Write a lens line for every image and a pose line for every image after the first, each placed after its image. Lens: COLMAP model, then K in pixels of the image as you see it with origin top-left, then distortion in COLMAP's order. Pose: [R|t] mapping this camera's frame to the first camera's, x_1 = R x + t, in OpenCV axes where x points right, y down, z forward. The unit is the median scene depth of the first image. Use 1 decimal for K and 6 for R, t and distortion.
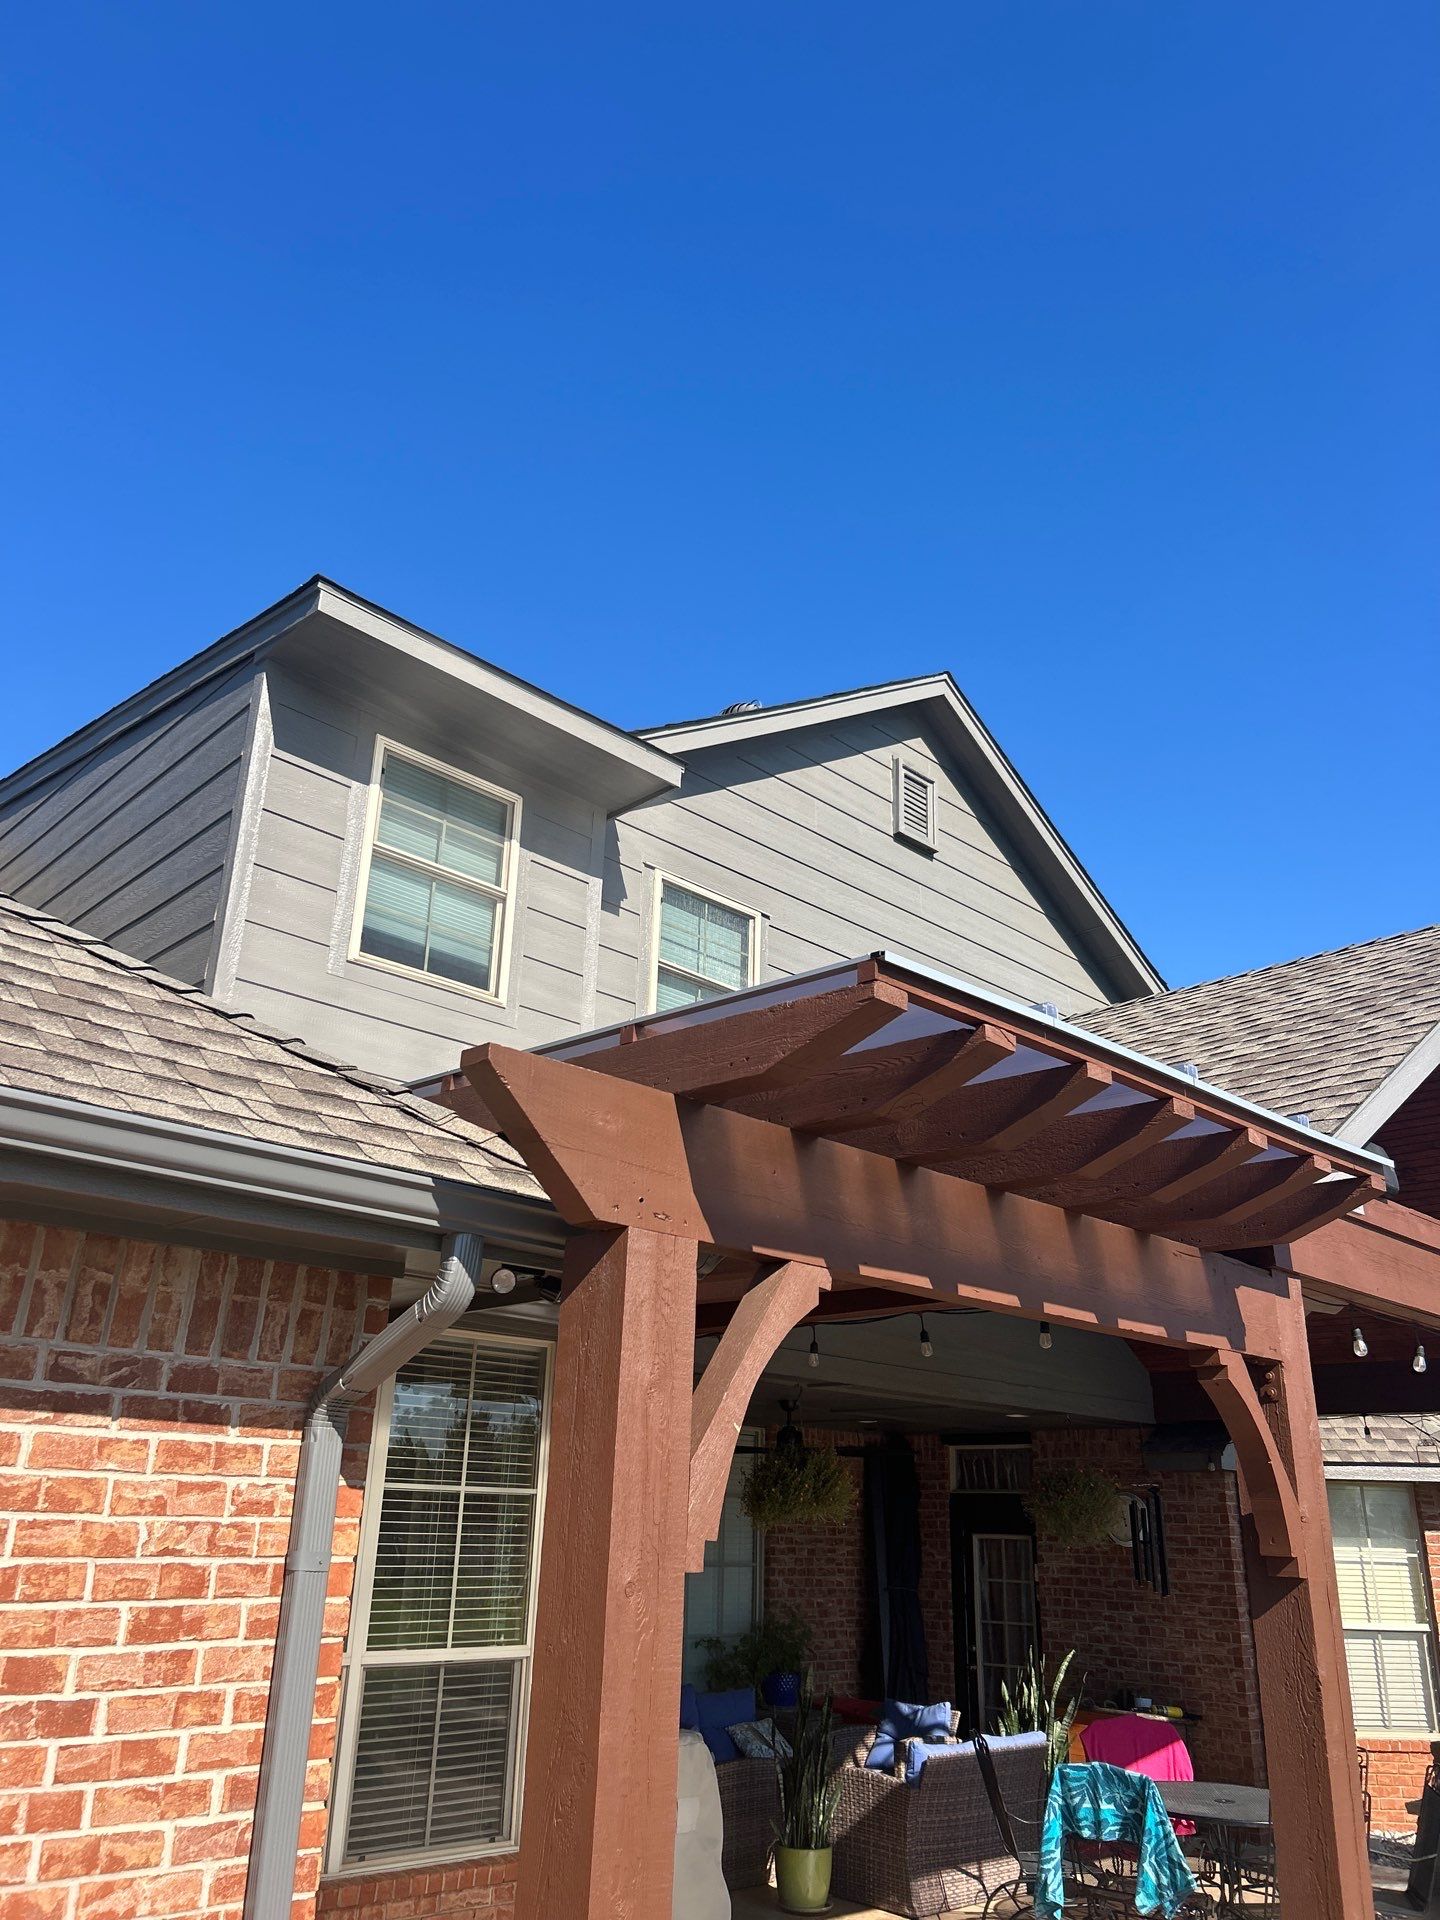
lens RADIAL K [[1440.6, 0, 720.0], [0, 1440.6, 960.0], [0, 0, 1]] dist [0.045287, -0.054907]
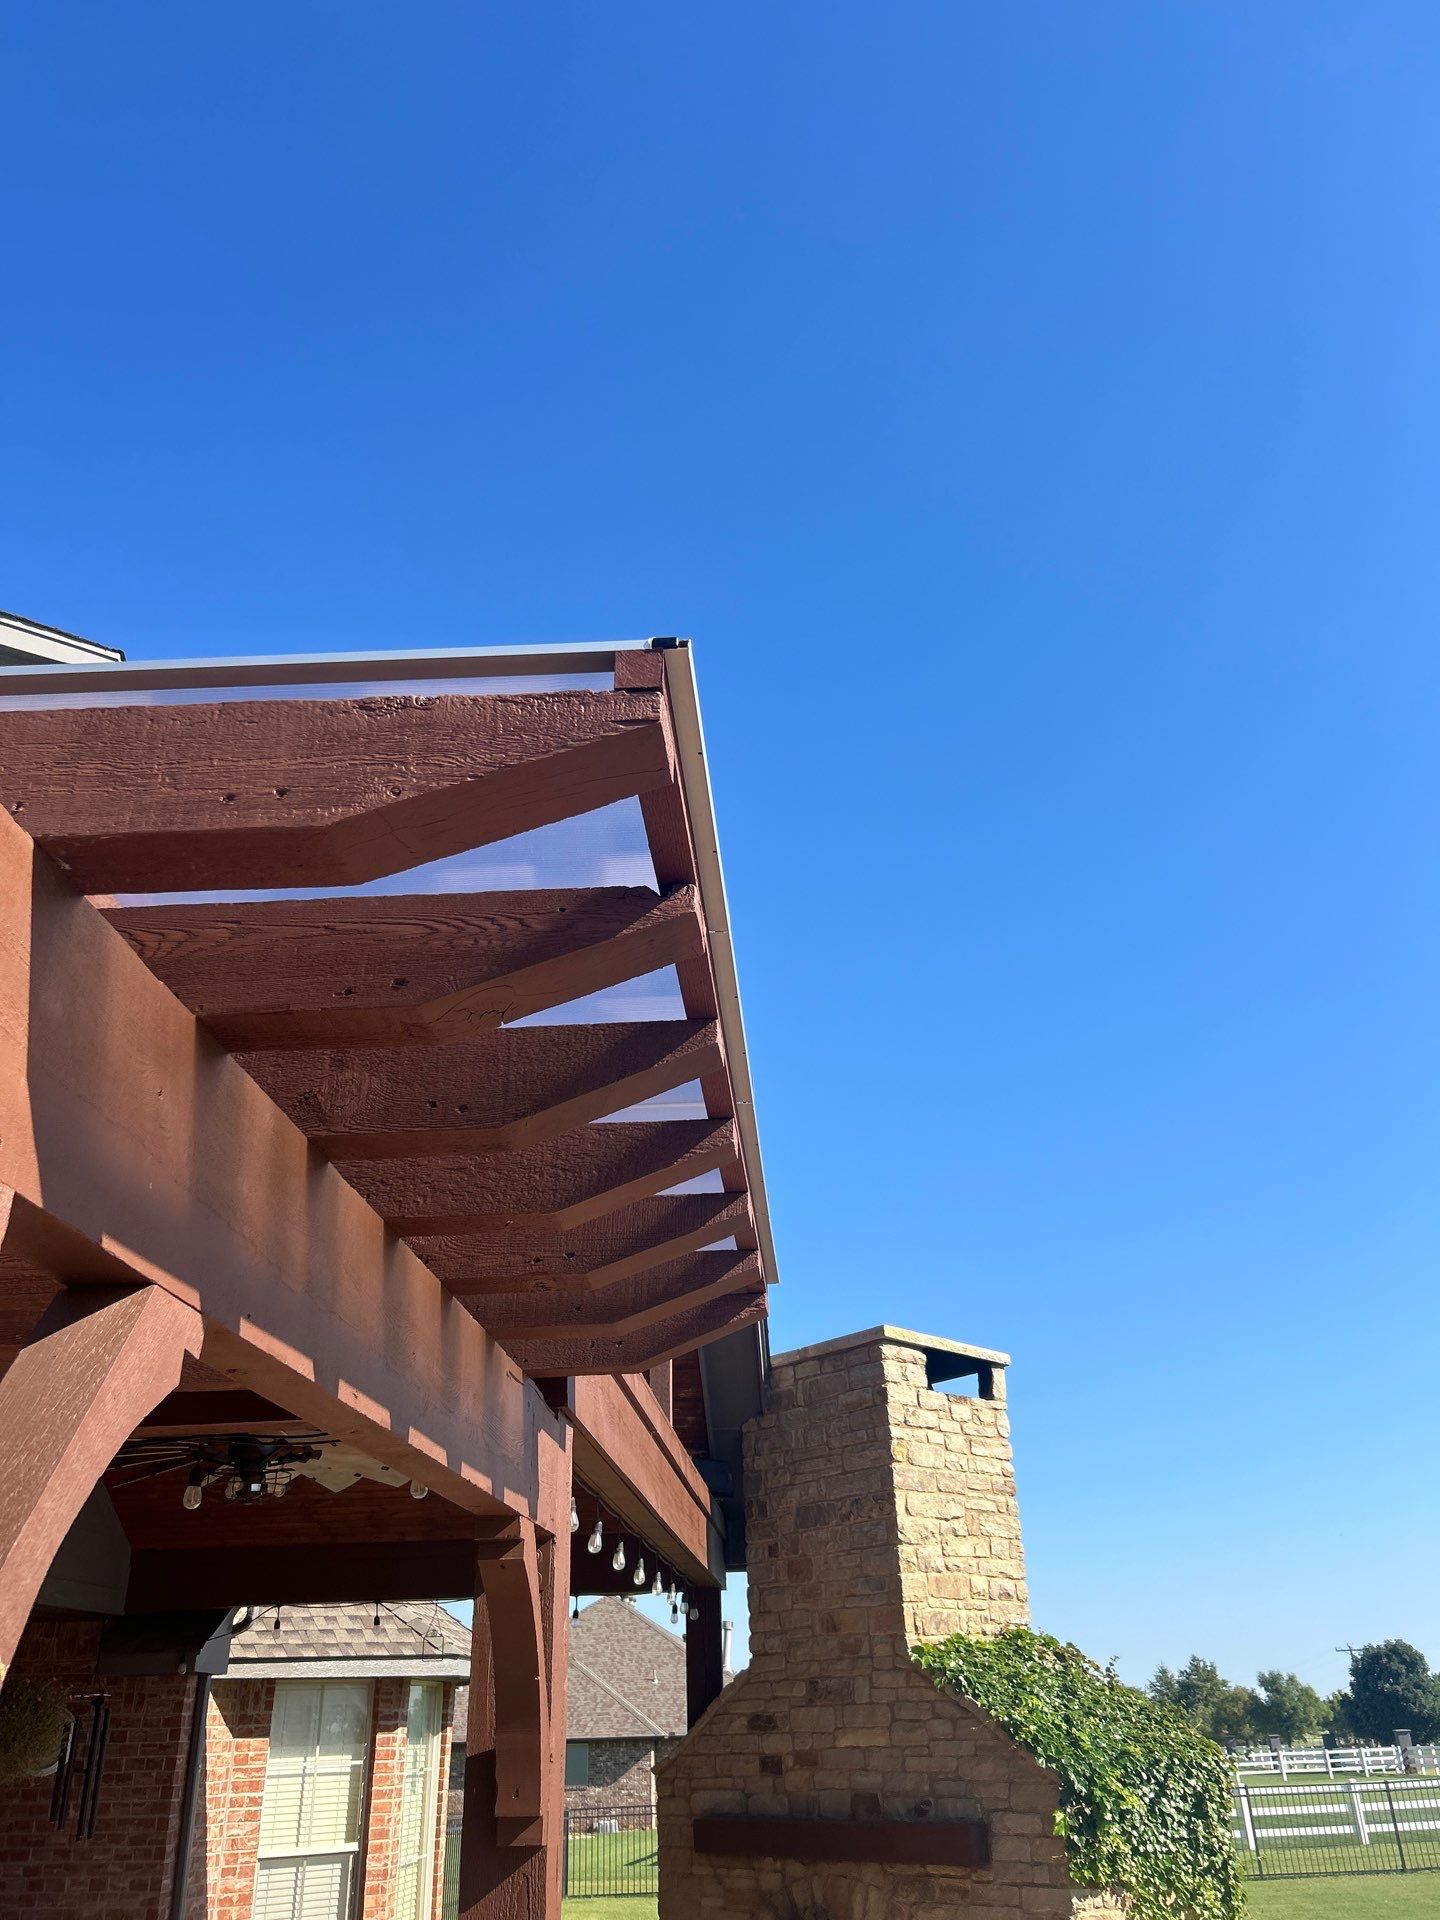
lens RADIAL K [[1440.6, 0, 720.0], [0, 1440.6, 960.0], [0, 0, 1]] dist [0.045287, -0.054907]
pose [[0.753621, 0.265616, 0.601251, -0.067973], [-0.198125, 0.963968, -0.177519, 0.087338], [-0.626739, 0.014659, 0.779092, 0.294396]]
